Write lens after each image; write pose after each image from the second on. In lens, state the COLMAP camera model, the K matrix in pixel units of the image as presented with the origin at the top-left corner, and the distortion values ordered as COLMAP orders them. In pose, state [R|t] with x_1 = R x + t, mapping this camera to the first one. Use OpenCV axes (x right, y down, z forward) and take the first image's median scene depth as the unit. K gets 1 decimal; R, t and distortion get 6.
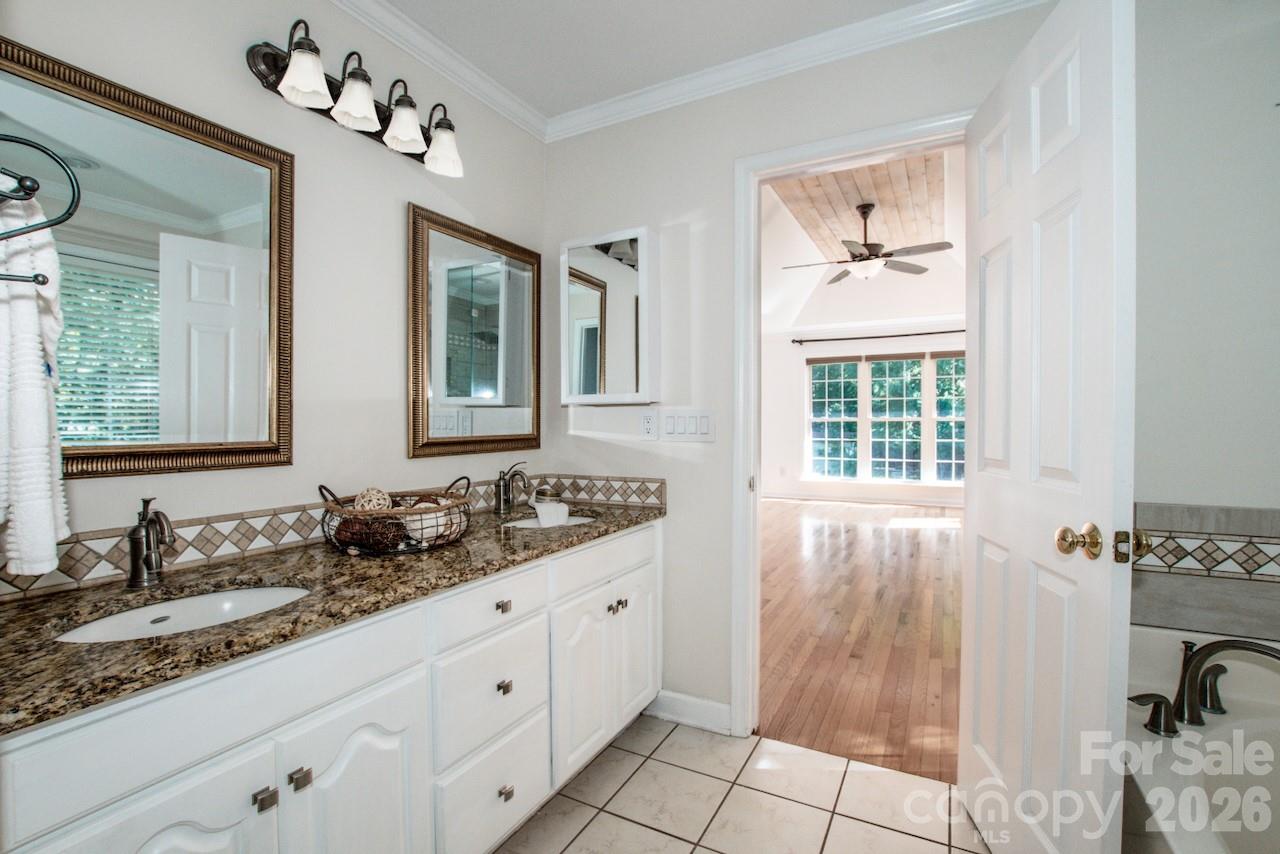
lens RADIAL K [[580.1, 0, 640.0], [0, 580.1, 427.0], [0, 0, 1]] dist [0.023407, -0.000002]
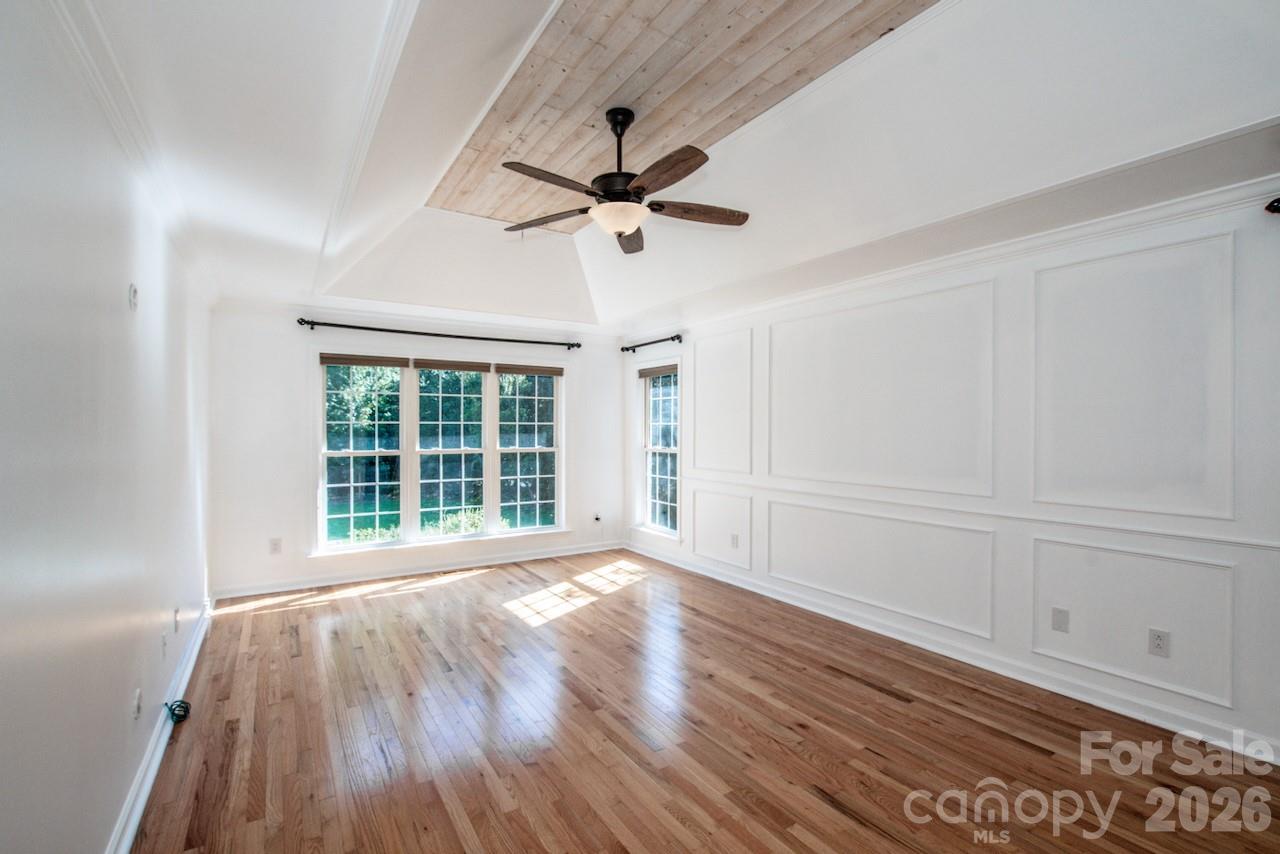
lens RADIAL K [[575.1, 0, 628.3], [0, 575.1, 428.0], [0, 0, 1]] dist [-0.037939, 0.000122]
pose [[0.484463, 0.002342, 0.874809, -0.078054], [0.012291, 0.999879, -0.009484, -0.032210], [-0.874726, 0.015347, 0.484375, 0.457073]]
